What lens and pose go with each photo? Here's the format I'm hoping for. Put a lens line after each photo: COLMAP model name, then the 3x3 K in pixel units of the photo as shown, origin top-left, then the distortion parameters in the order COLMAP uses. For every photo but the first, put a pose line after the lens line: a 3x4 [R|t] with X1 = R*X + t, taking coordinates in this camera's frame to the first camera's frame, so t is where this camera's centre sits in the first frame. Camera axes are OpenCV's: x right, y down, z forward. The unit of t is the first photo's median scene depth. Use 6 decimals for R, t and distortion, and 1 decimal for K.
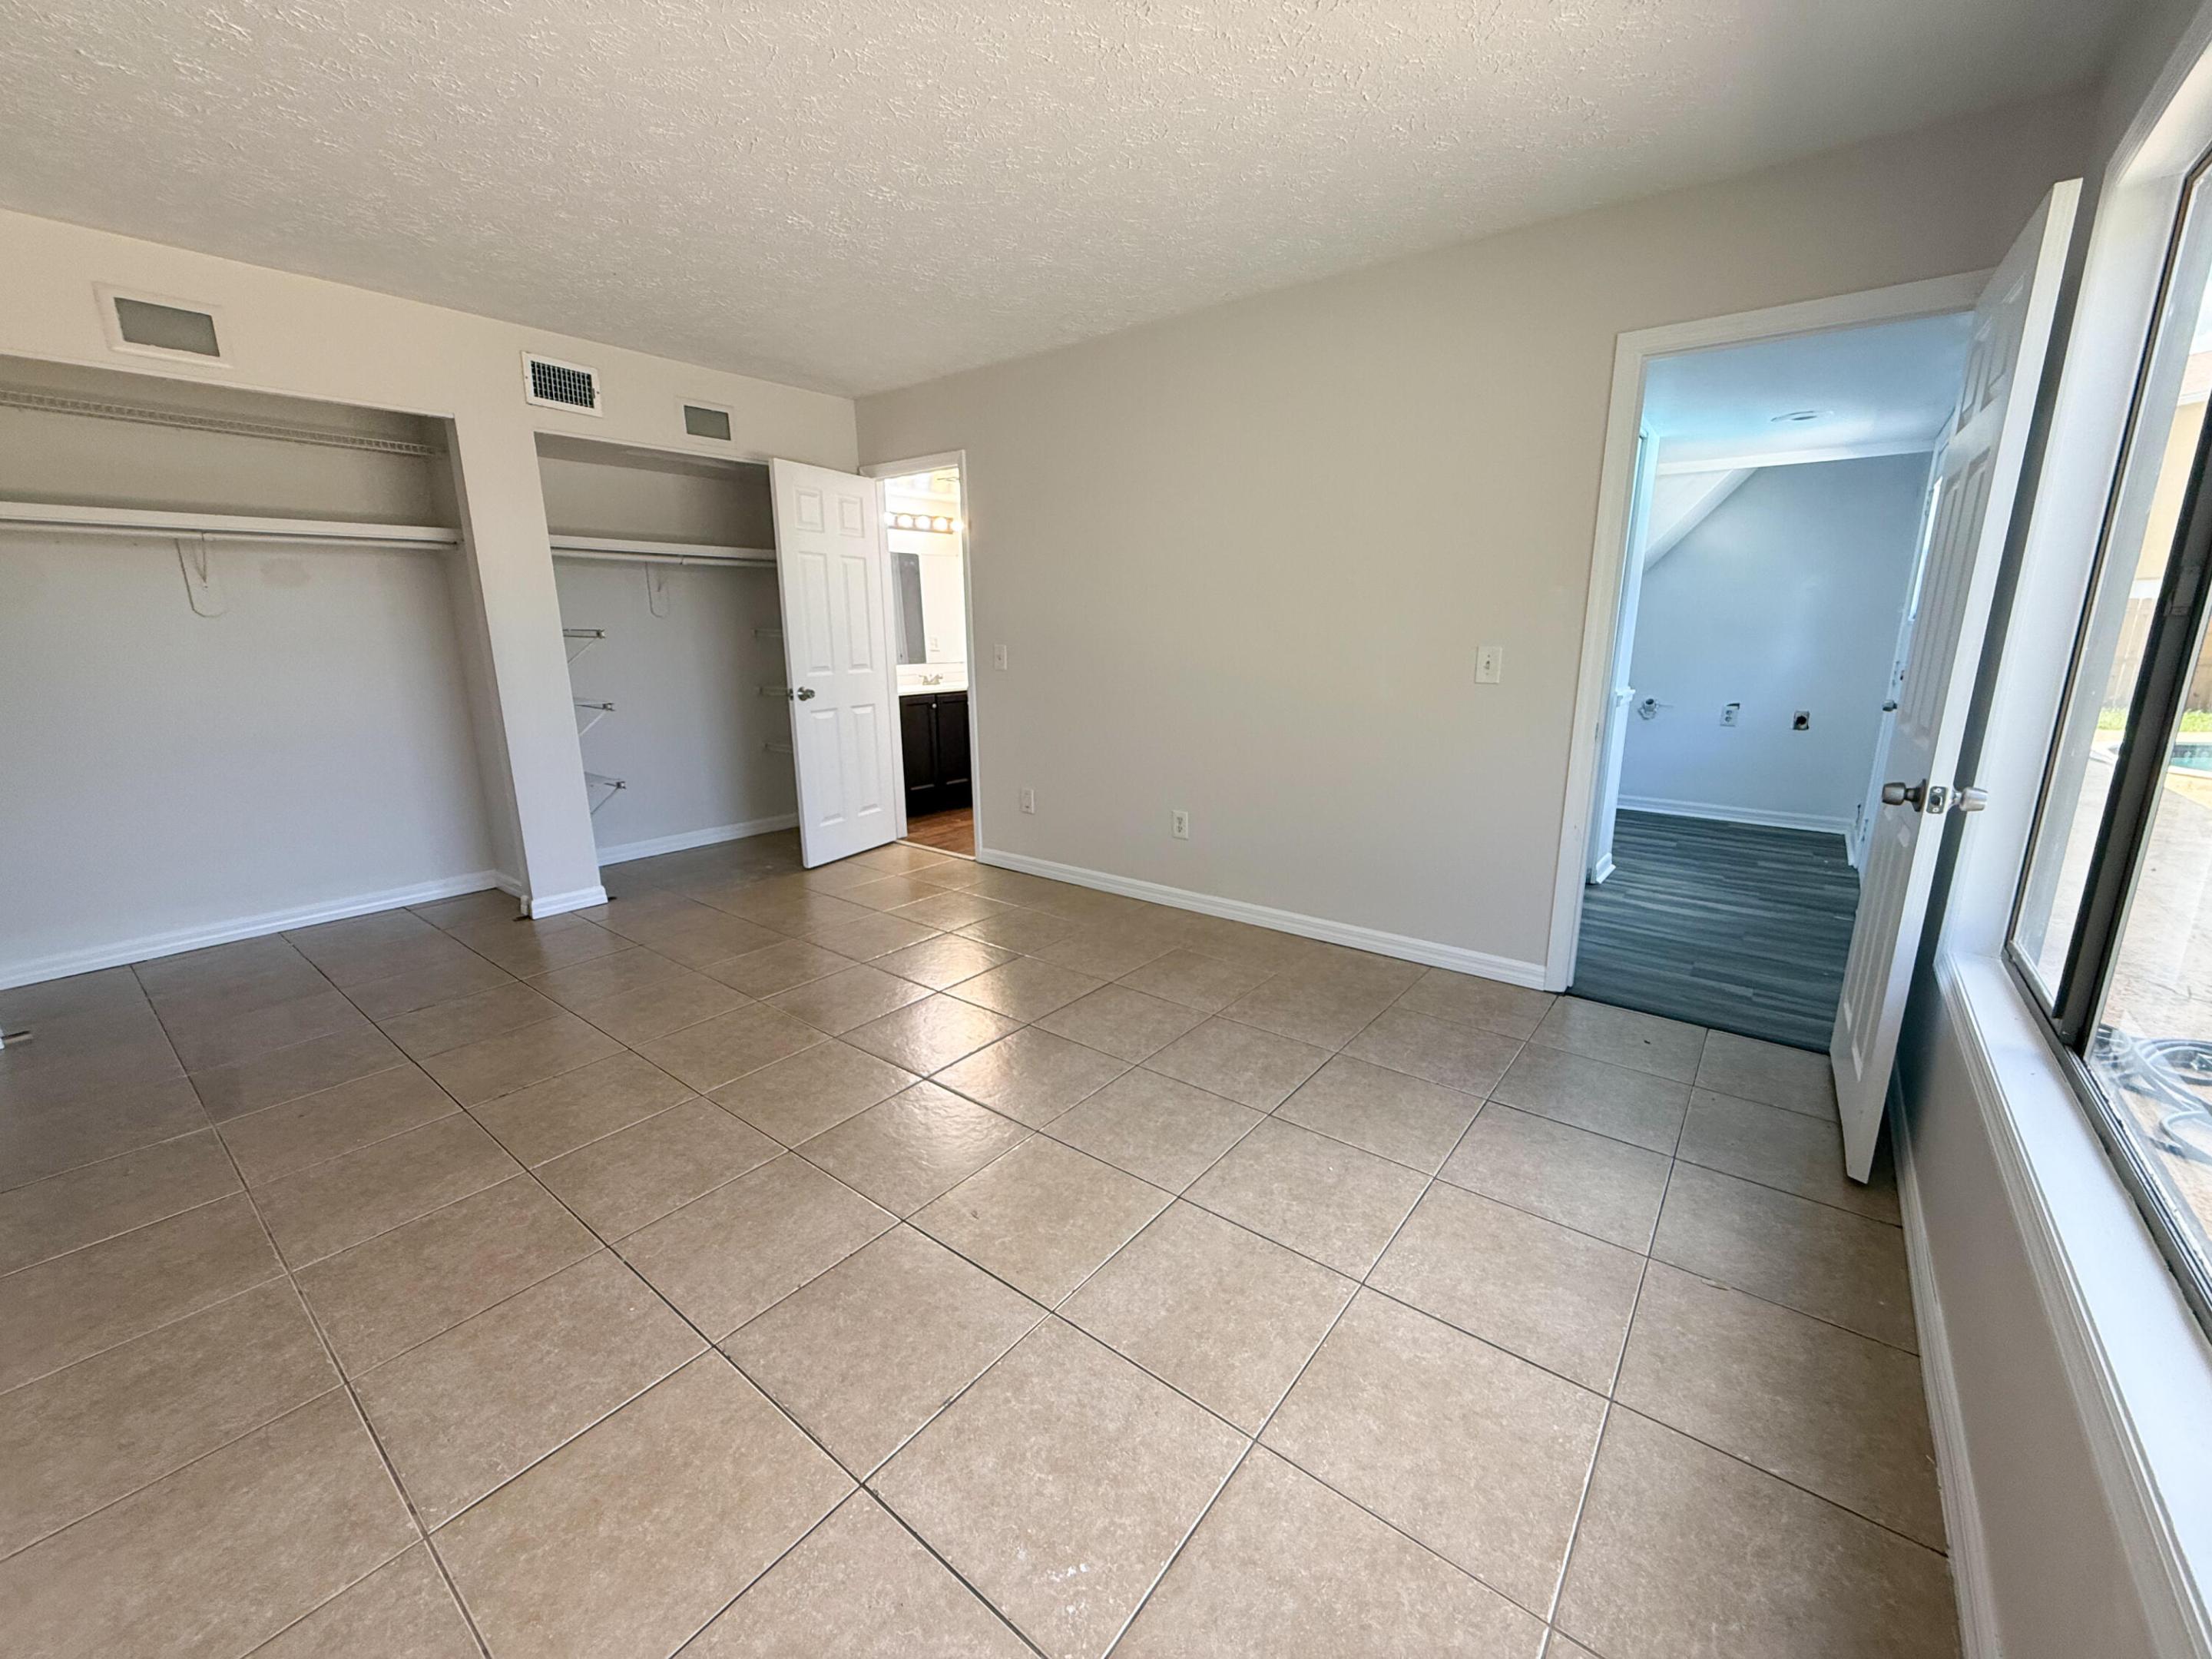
lens RADIAL K [[883.9, 0, 1102.3], [0, 883.9, 831.6], [0, 0, 1]] dist [0.001130, 0.000403]
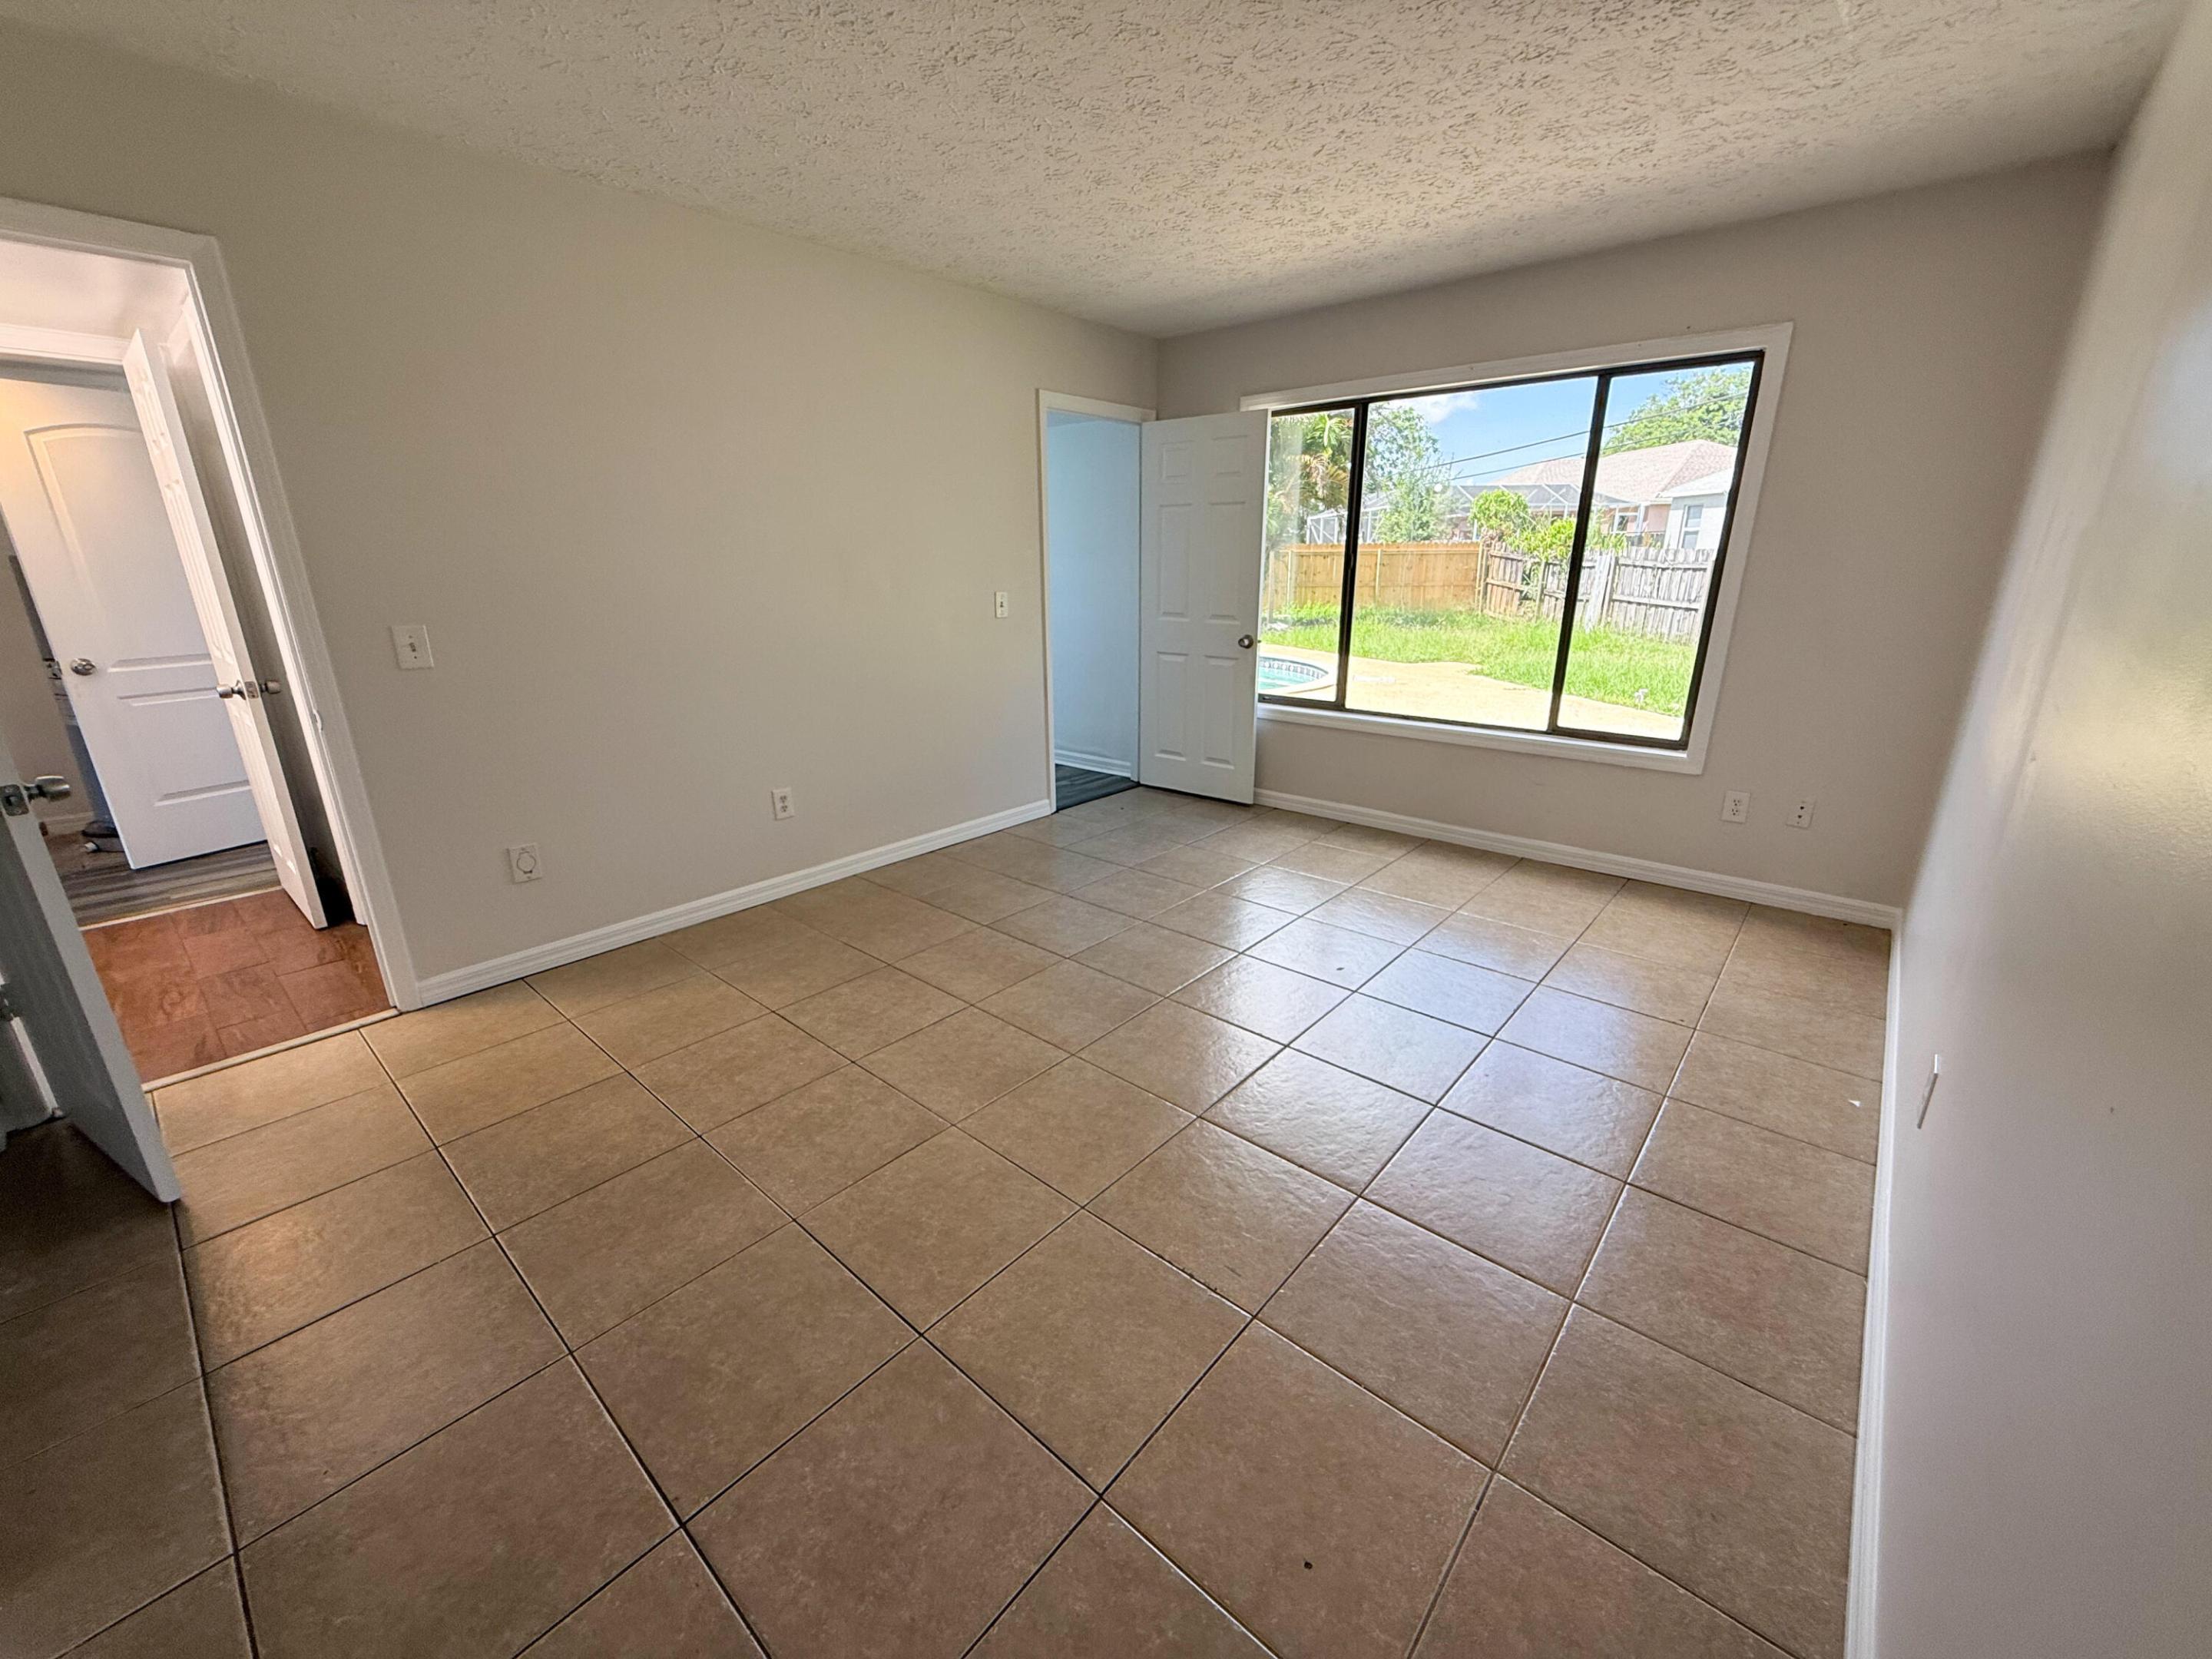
lens RADIAL K [[883.9, 0, 1102.3], [0, 883.9, 831.6], [0, 0, 1]] dist [0.001130, 0.000403]
pose [[0.052894, -0.295035, 0.954021, -1.095037], [0.236626, 0.931853, 0.275060, -0.218292], [-0.970160, 0.211197, 0.119103, 0.818585]]
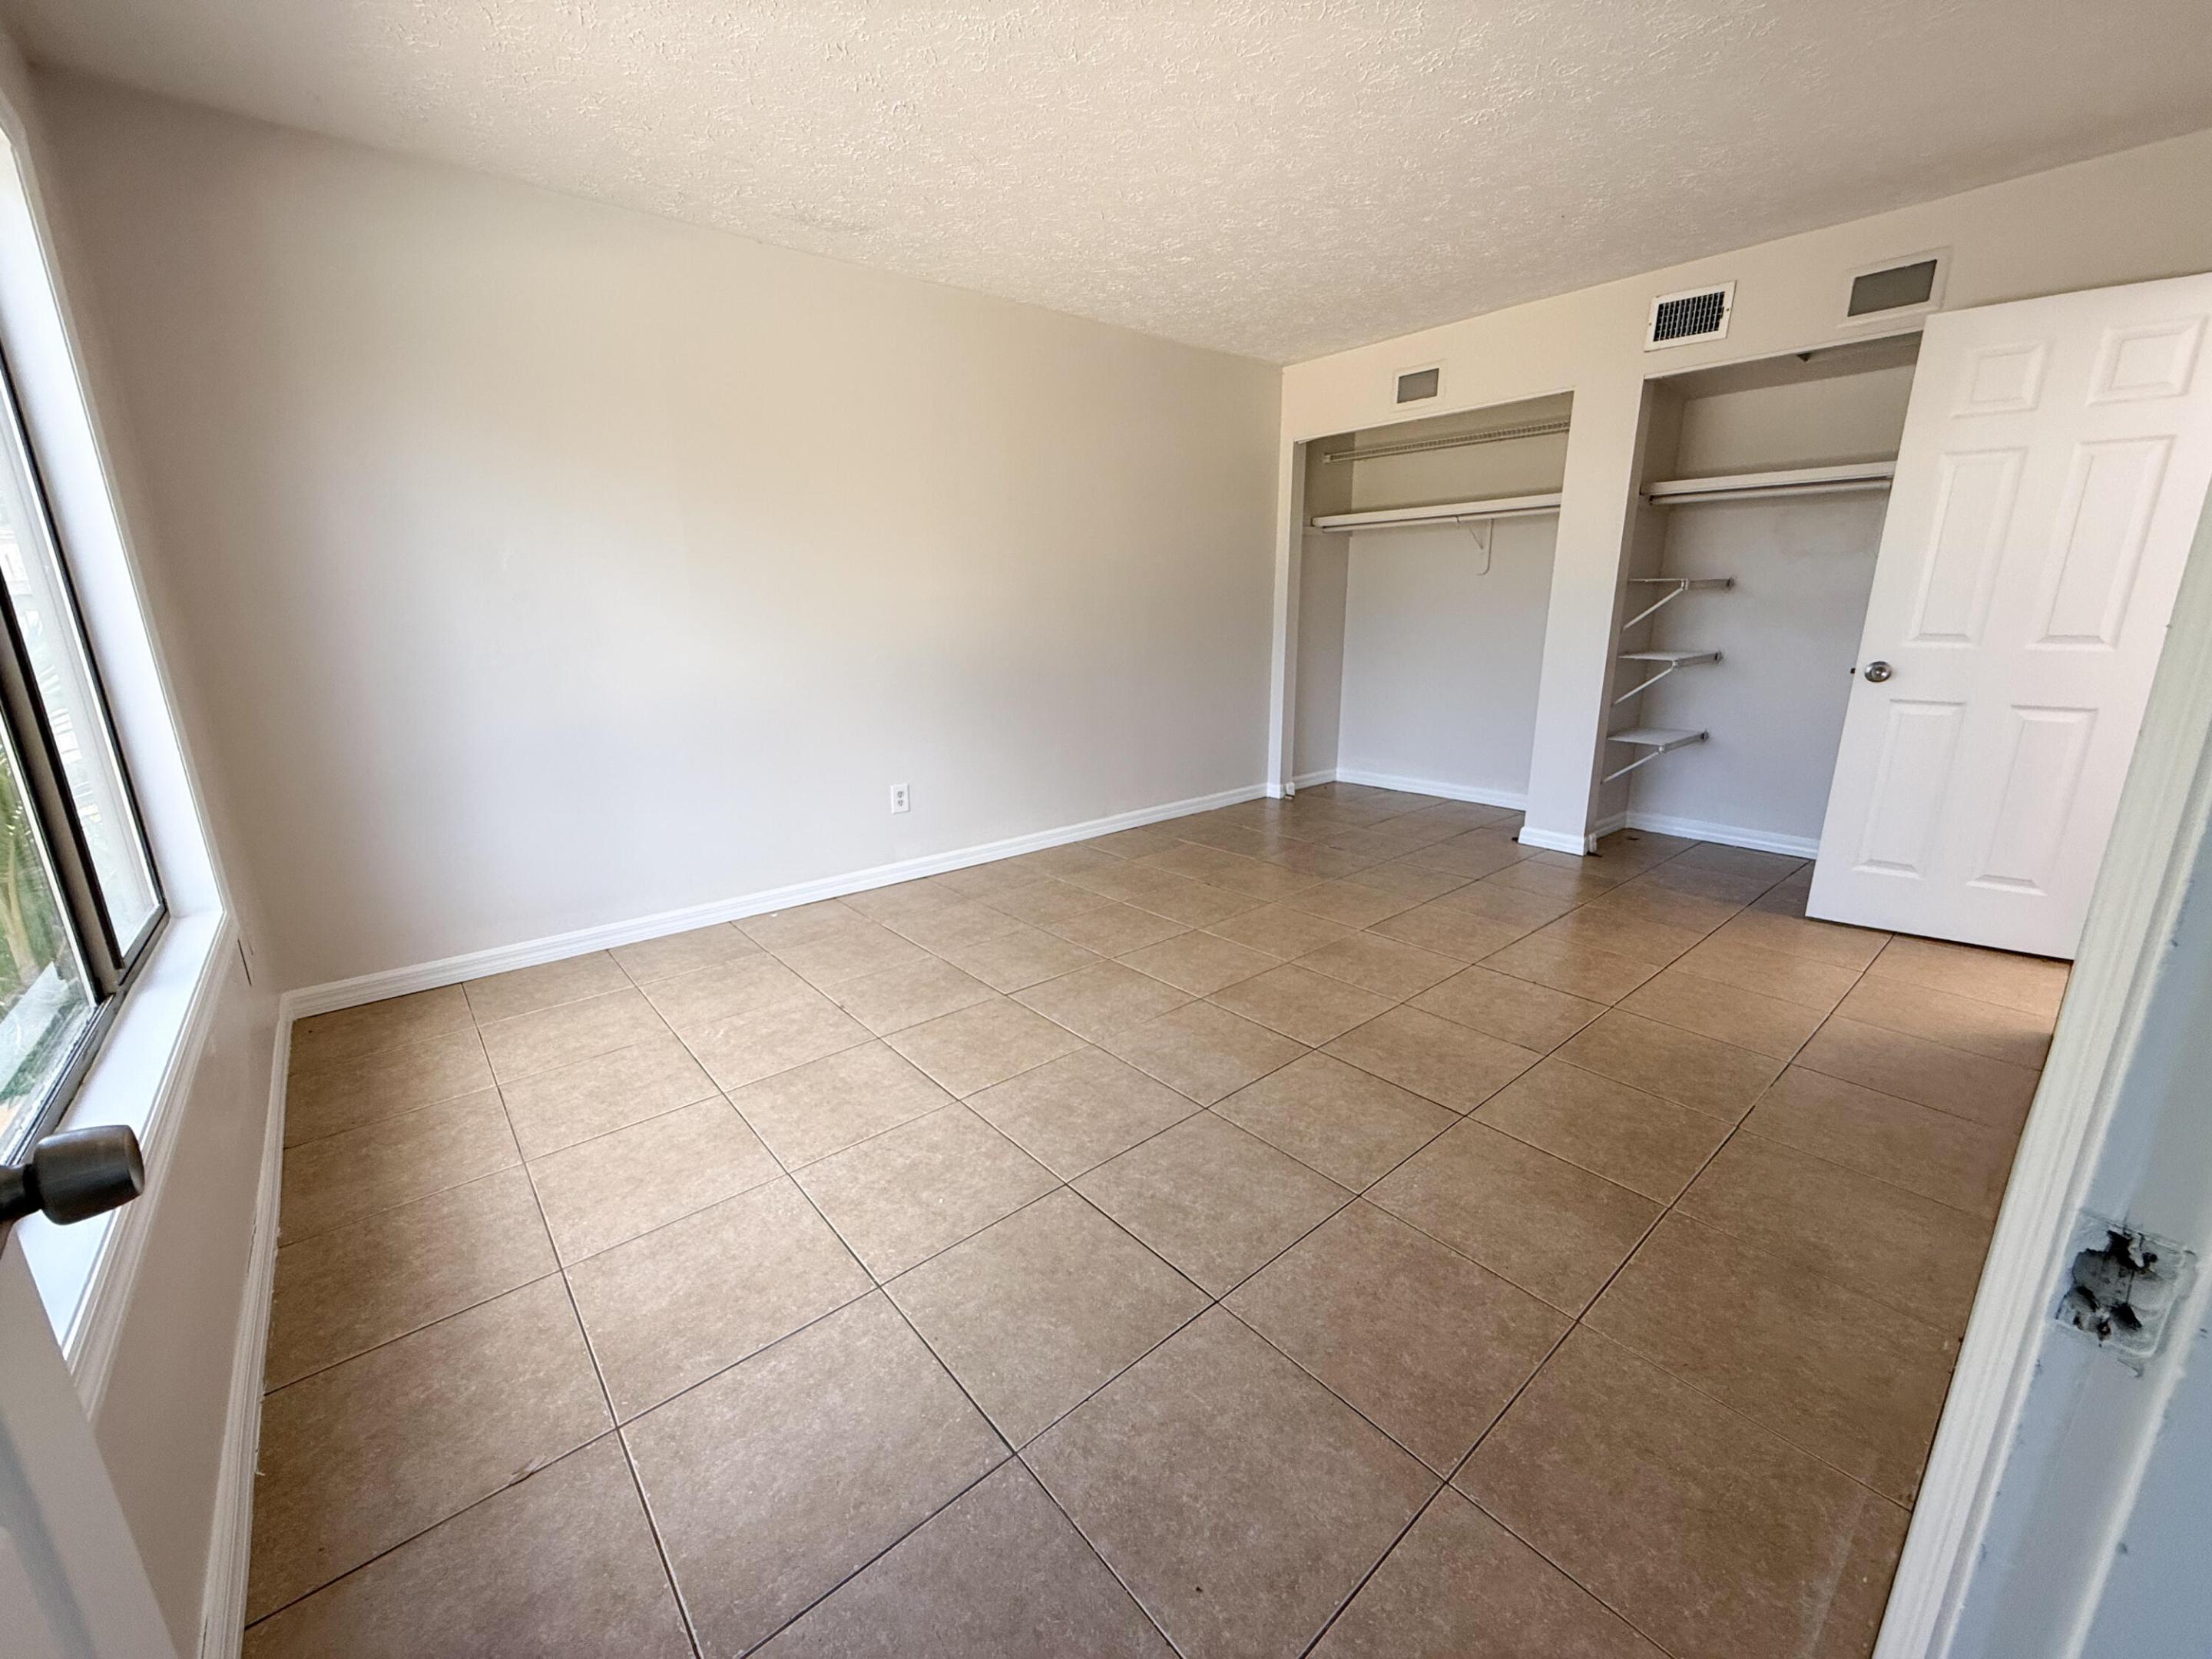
lens RADIAL K [[883.9, 0, 1102.3], [0, 883.9, 831.6], [0, 0, 1]] dist [0.001130, 0.000403]
pose [[-0.200885, 0.257140, -0.945264, 0.723920], [-0.211246, 0.930861, 0.298116, -0.189989], [0.956567, 0.259570, -0.132676, 0.886598]]
